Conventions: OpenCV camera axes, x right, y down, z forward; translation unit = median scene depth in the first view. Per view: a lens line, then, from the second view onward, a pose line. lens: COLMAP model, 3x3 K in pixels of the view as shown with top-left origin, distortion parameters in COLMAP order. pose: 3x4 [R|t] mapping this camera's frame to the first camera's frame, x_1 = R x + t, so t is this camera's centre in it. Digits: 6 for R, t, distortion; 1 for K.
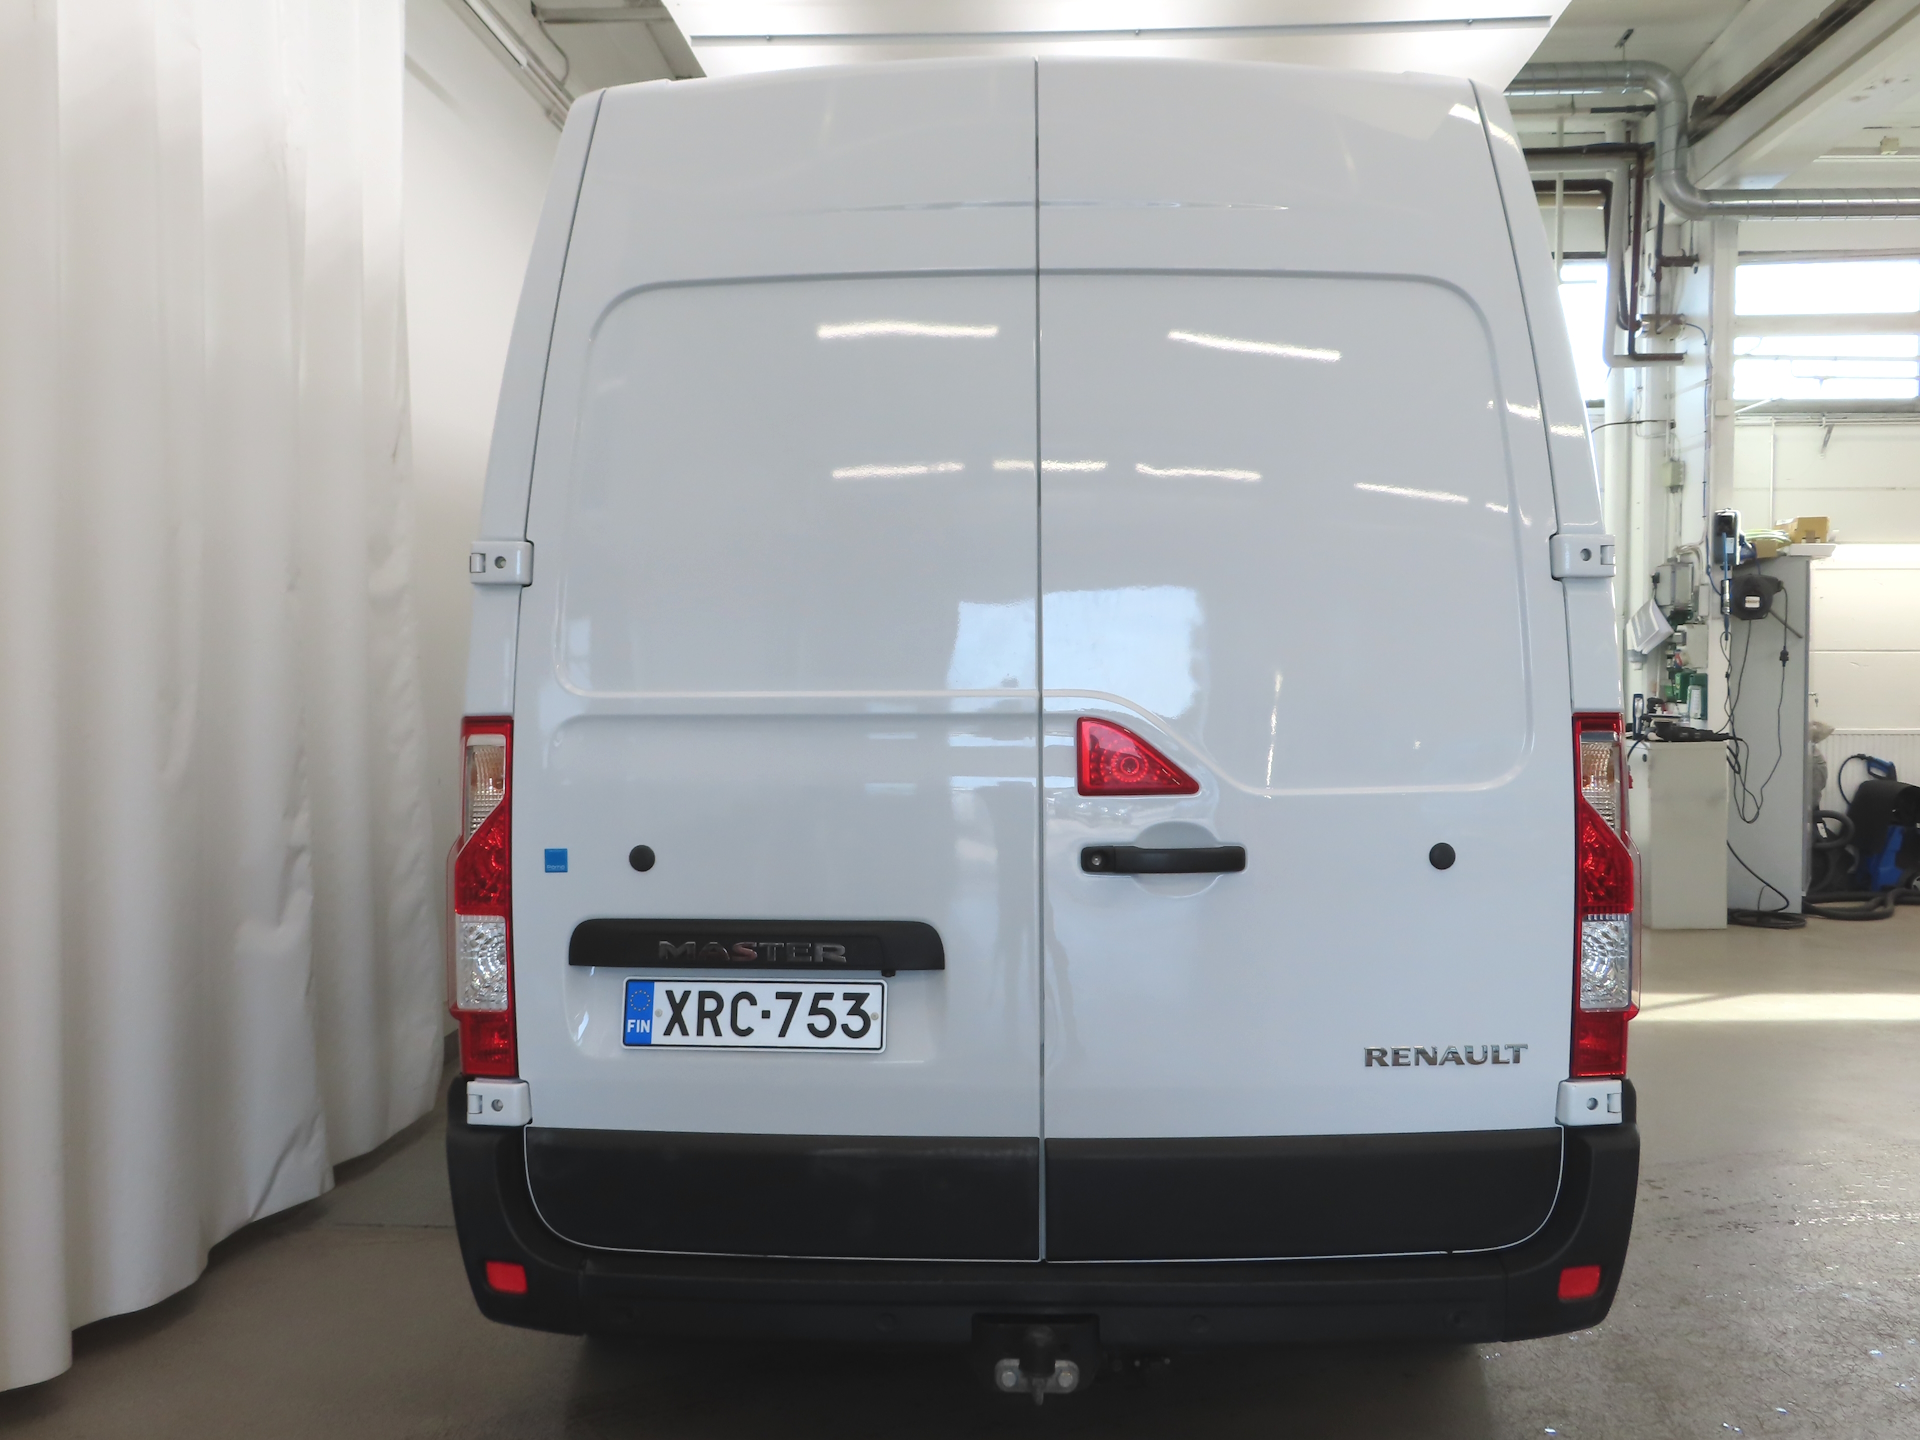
lens RADIAL K [[1585.3, 0, 950.2], [0, 1585.3, 721.4], [0, 0, 1]] dist [0.013233, -0.019993]
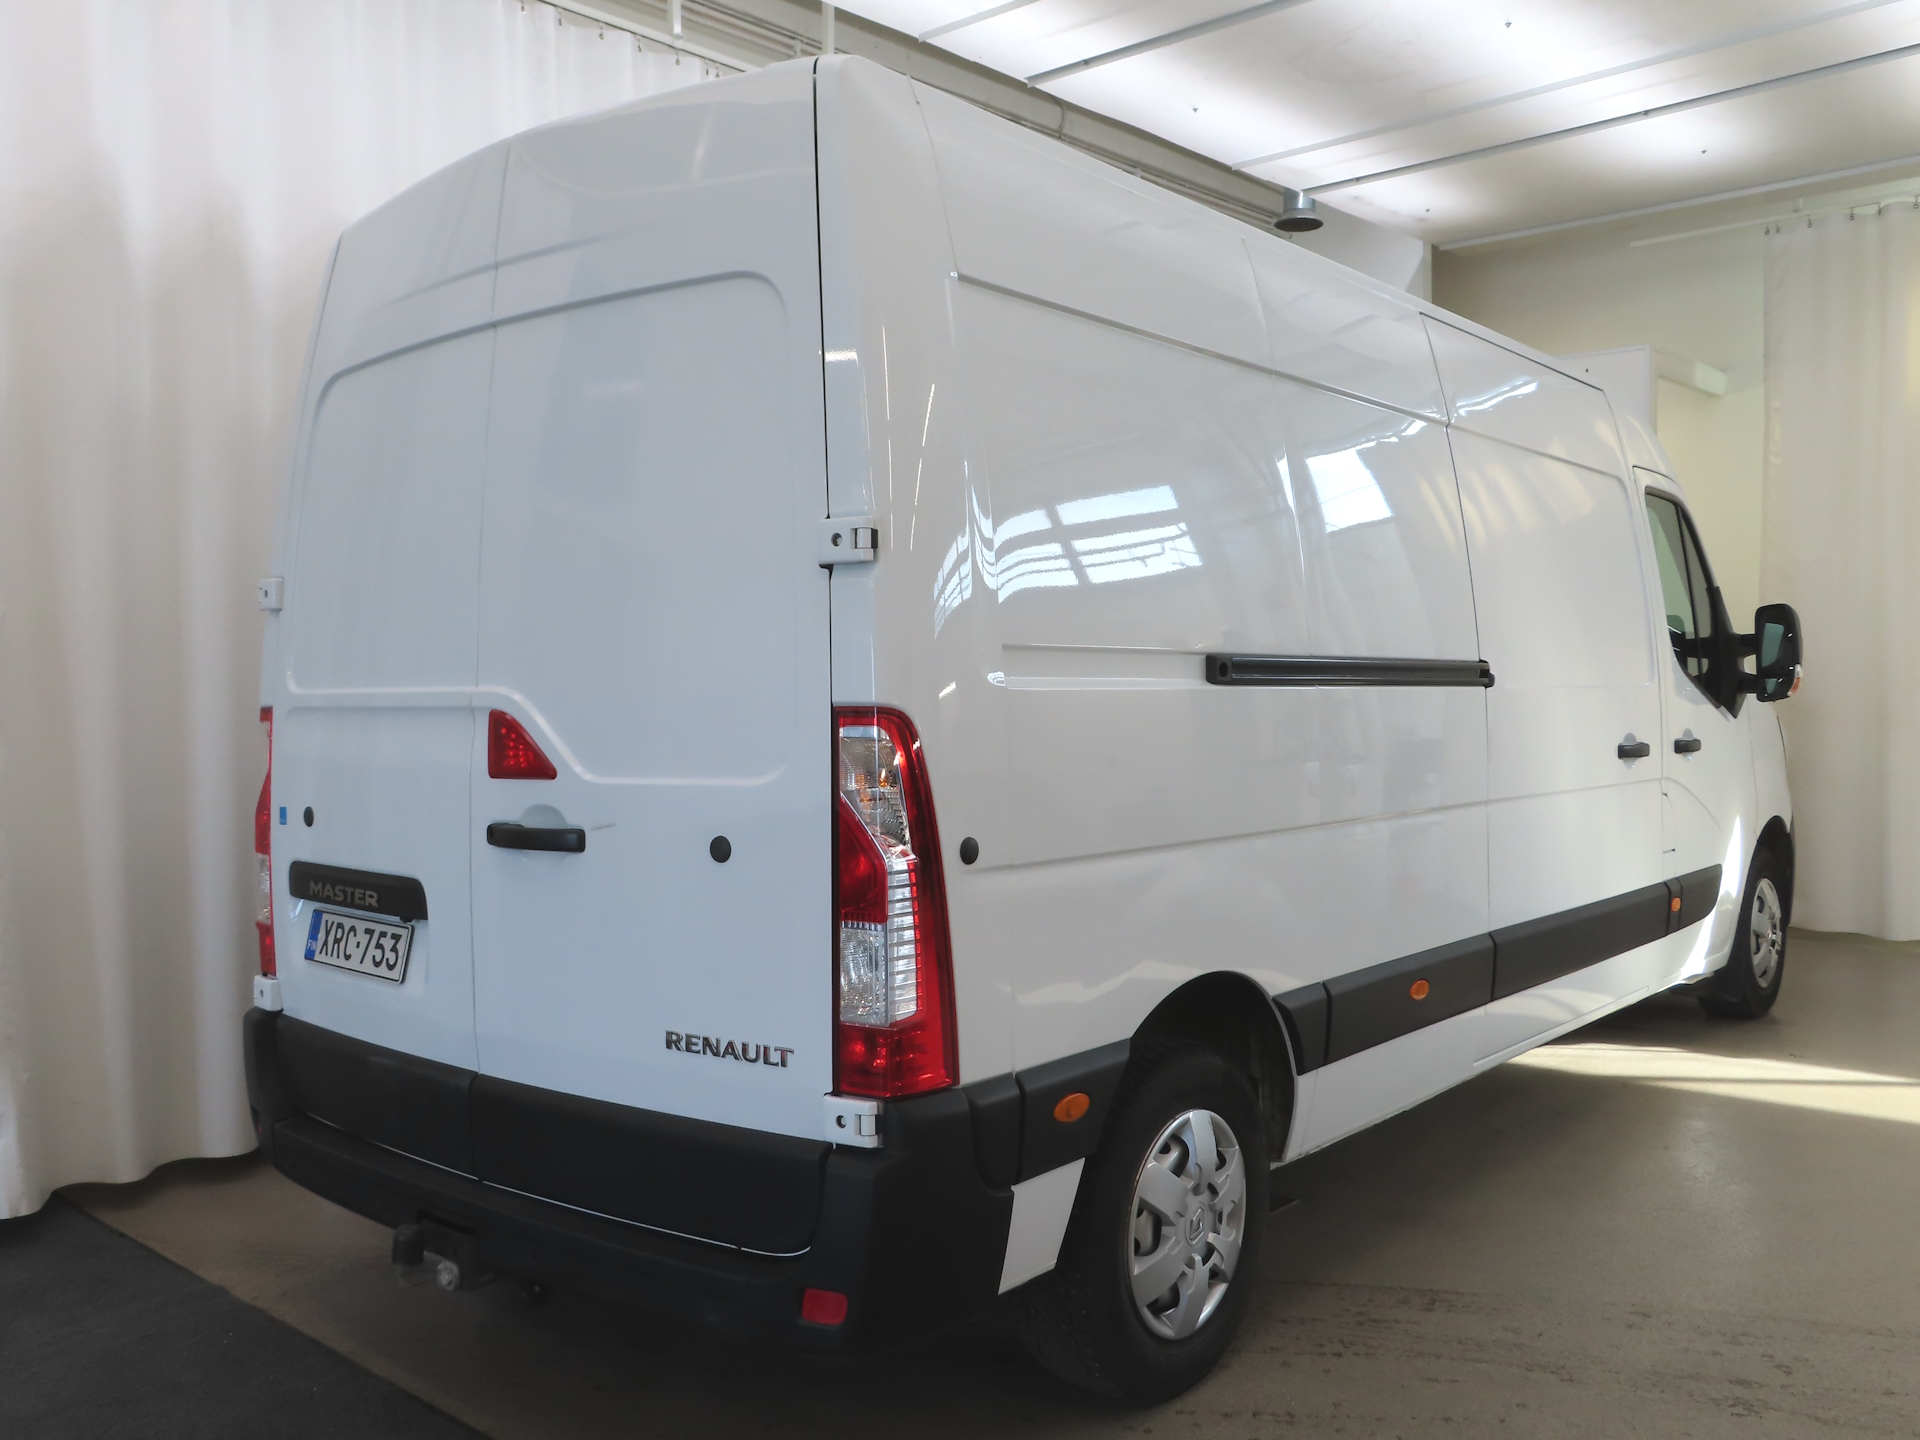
lens RADIAL K [[1585.3, 0, 944.0], [0, 1585.3, 720.8], [0, 0, 1]] dist [0.013233, -0.019993]
pose [[0.787573, 0.007727, -0.616172, 1.076767], [-0.008157, 0.999964, 0.002113, 0.000500], [0.616167, 0.003362, 0.787608, 0.307931]]
